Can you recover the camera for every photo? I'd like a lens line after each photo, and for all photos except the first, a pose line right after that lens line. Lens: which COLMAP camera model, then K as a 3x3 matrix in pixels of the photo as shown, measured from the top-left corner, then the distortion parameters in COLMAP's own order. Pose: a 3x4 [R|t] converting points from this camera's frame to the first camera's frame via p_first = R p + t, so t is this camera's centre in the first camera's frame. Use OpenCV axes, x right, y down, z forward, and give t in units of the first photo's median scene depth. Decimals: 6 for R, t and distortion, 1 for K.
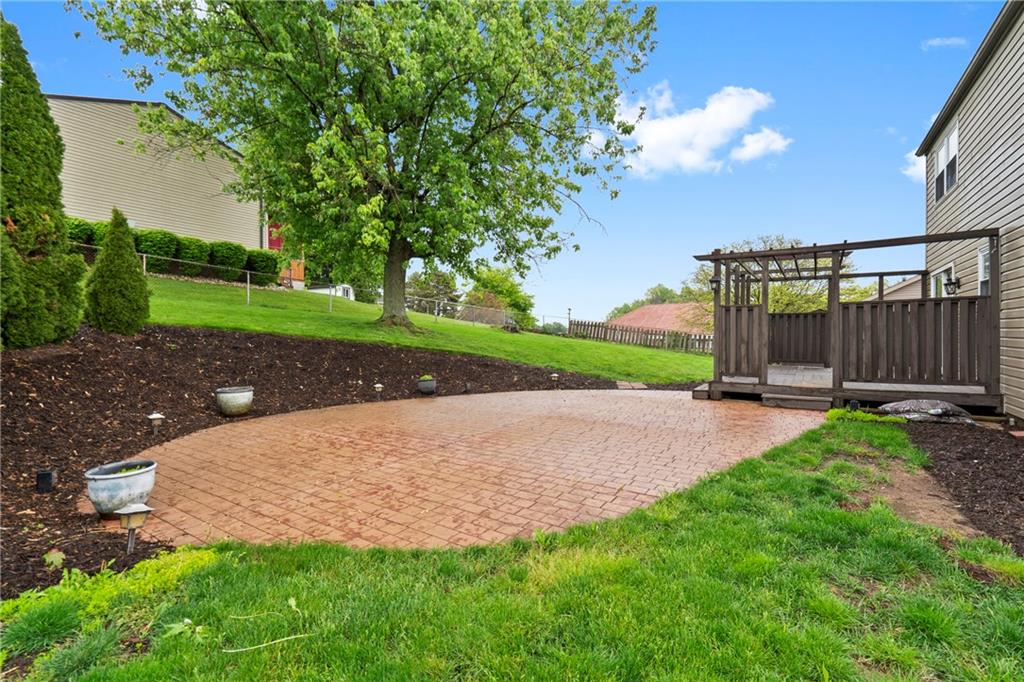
lens RADIAL K [[454.9, 0, 512.0], [0, 454.9, 341.0], [0, 0, 1]] dist [-0.000198, -0.000002]
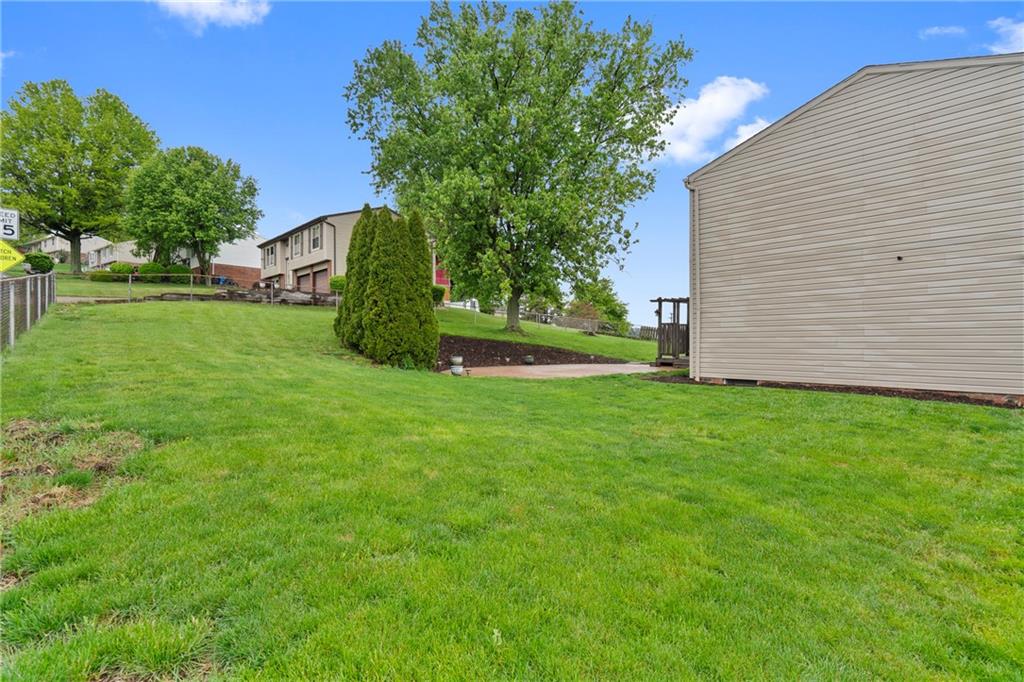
lens RADIAL K [[454.9, 0, 512.0], [0, 454.9, 341.0], [0, 0, 1]] dist [-0.000198, -0.000002]
pose [[0.970984, 0.001668, -0.239141, 0.183545], [-0.003904, 0.999953, -0.008879, 0.020539], [0.239114, 0.009555, 0.970944, -0.819207]]
